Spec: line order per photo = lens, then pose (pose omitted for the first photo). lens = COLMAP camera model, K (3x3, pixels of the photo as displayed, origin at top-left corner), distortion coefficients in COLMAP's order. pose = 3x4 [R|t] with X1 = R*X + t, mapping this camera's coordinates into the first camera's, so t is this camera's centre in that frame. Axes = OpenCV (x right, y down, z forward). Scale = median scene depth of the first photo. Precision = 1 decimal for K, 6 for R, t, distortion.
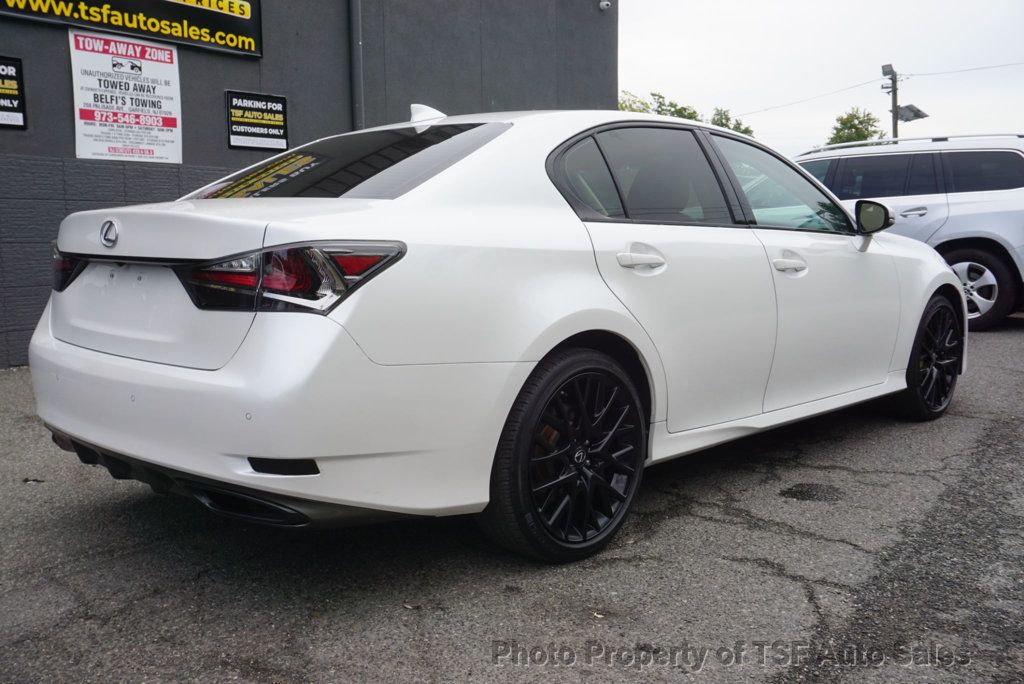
lens RADIAL K [[1012.5, 0, 514.3], [0, 1012.5, 340.1], [0, 0, 1]] dist [-0.009436, 0.000000]
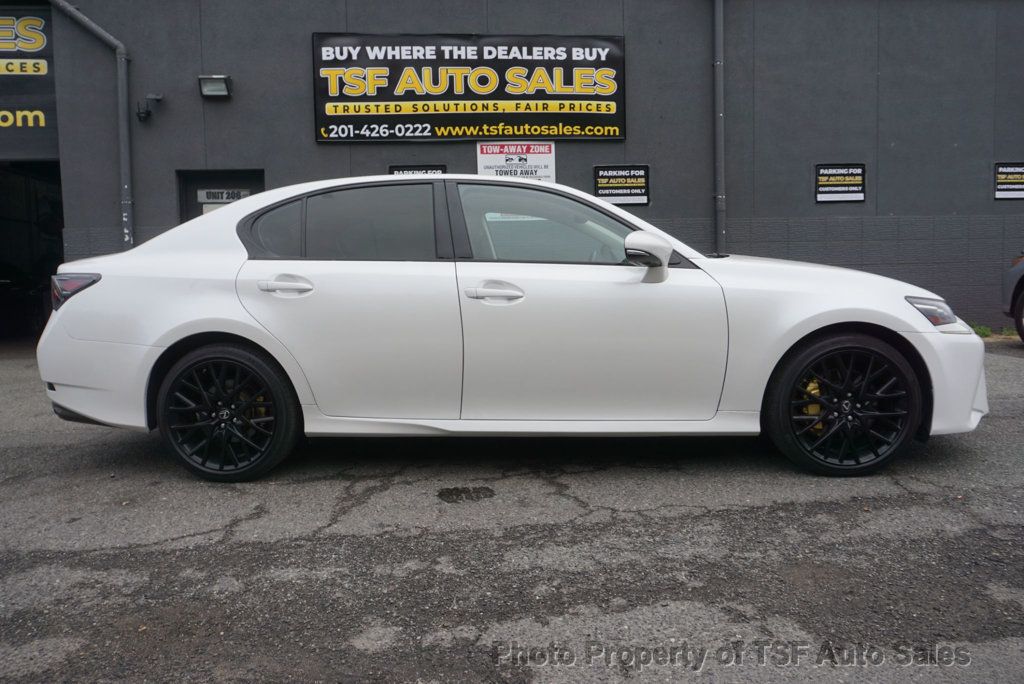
lens RADIAL K [[745.2, 0, 512.3], [0, 745.2, 341.7], [0, 0, 1]] dist [-0.043227, 0.002610]
pose [[0.629179, 0.072212, -0.773898, 0.522227], [-0.073022, 0.996763, 0.033641, -0.027907], [0.773822, 0.035345, 0.632416, 0.275337]]
